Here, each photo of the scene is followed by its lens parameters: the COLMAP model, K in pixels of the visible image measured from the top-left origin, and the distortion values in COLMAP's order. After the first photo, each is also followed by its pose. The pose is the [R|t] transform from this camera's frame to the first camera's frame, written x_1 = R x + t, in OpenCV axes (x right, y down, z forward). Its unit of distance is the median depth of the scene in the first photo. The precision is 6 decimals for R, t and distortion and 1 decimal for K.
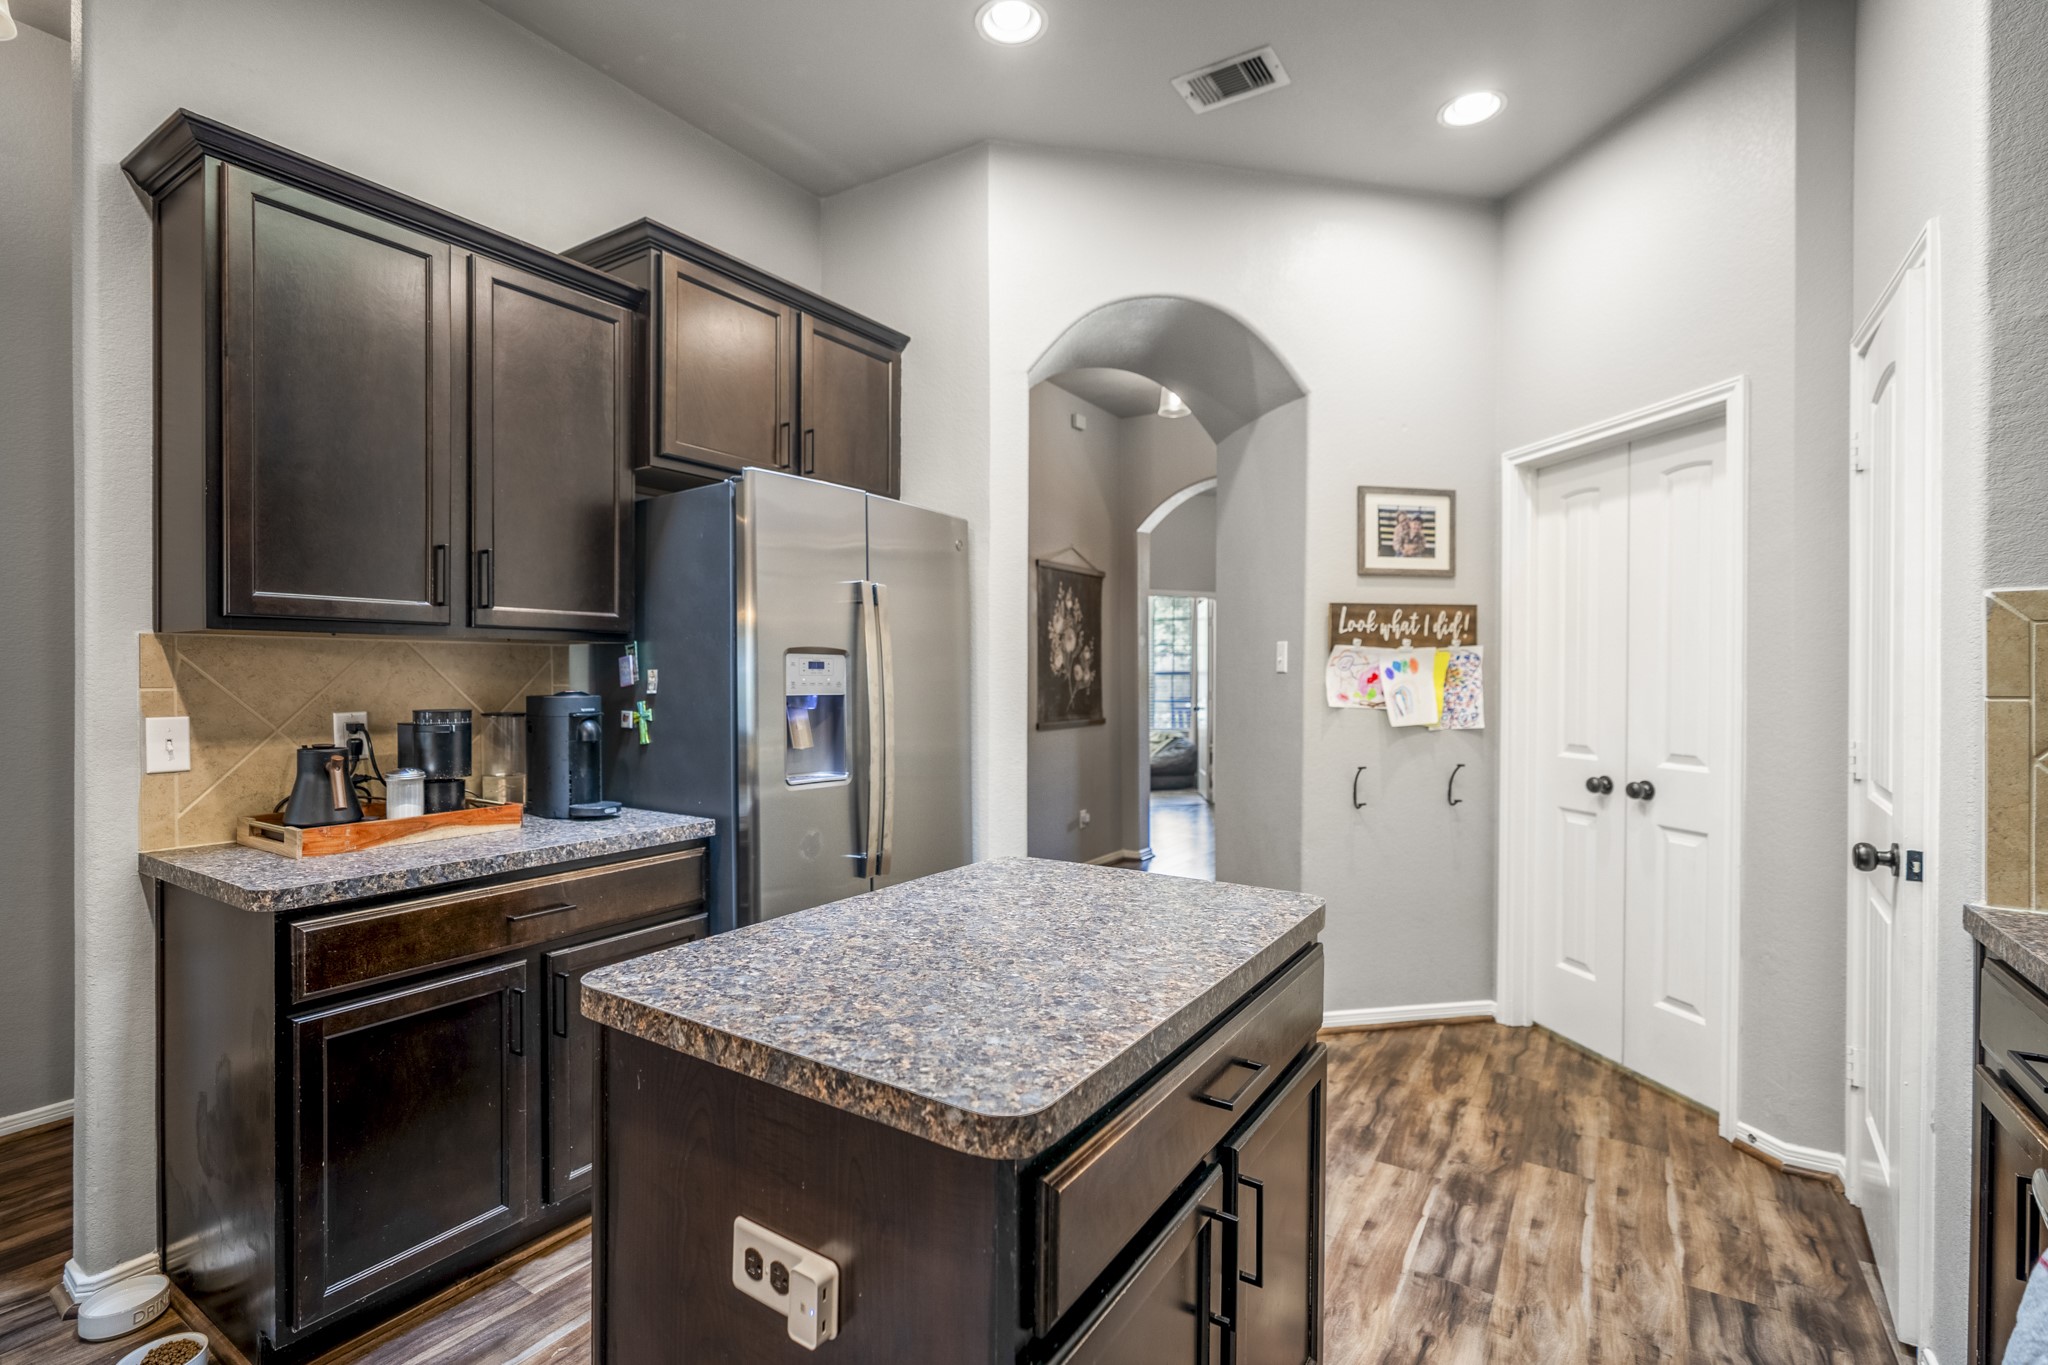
lens RADIAL K [[942.0, 0, 1024.0], [0, 942.0, 682.5], [0, 0, 1]] dist [-0.005363, 0.000200]
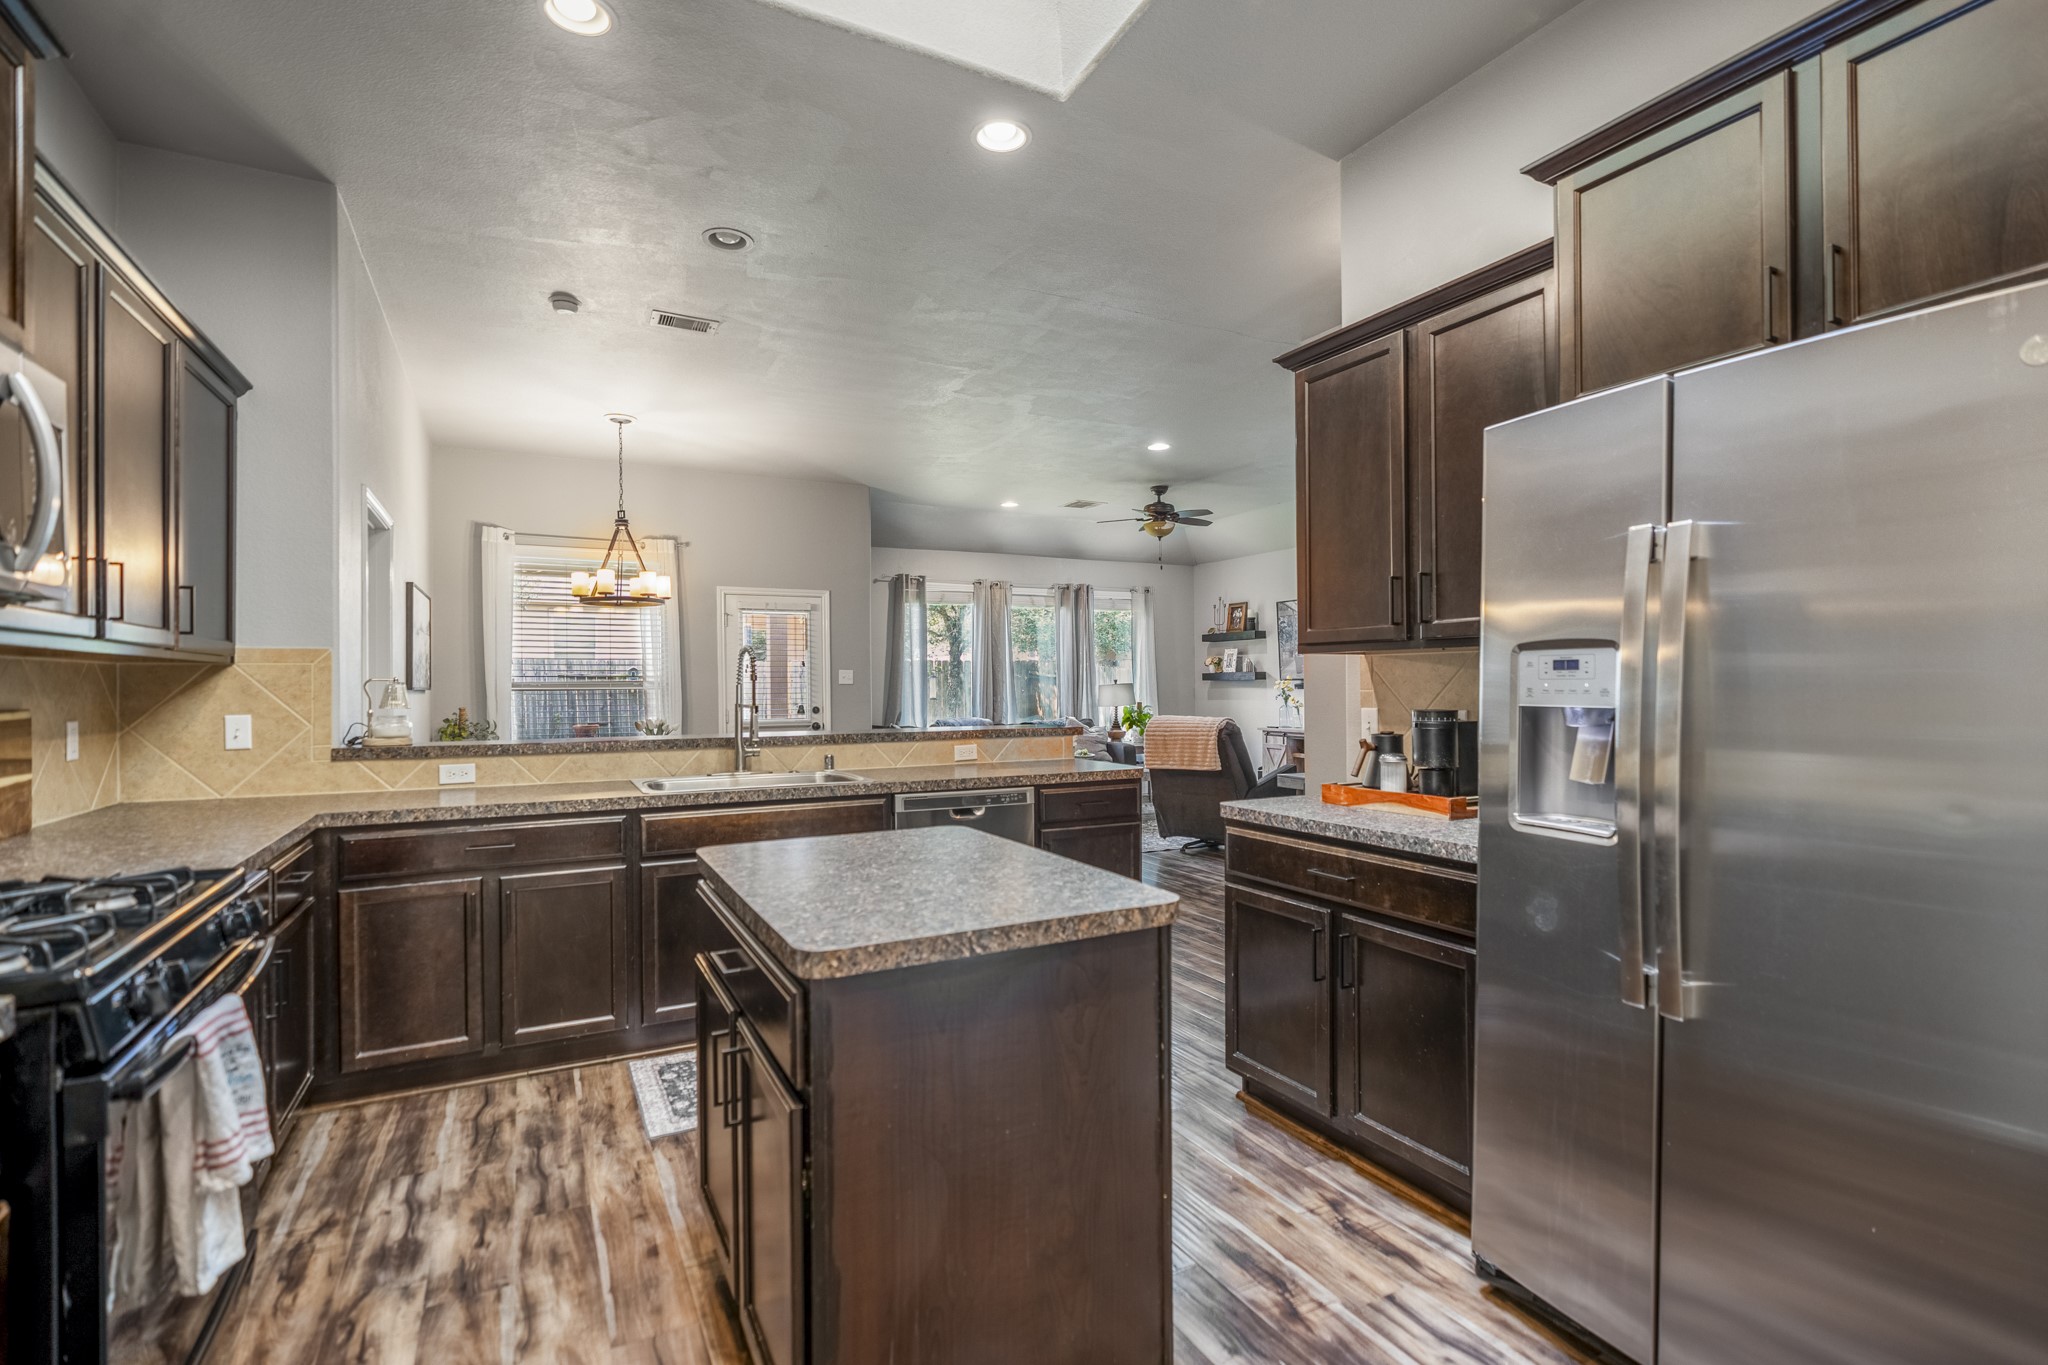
lens RADIAL K [[952.9, 0, 1024.0], [0, 952.9, 682.5], [0, 0, 1]] dist [0.001789, 0.000246]
pose [[-0.492535, -0.000526, -0.870292, 0.574250], [-0.000379, 1.000000, -0.000390, -0.004422], [0.870292, 0.000138, -0.492535, 0.949473]]
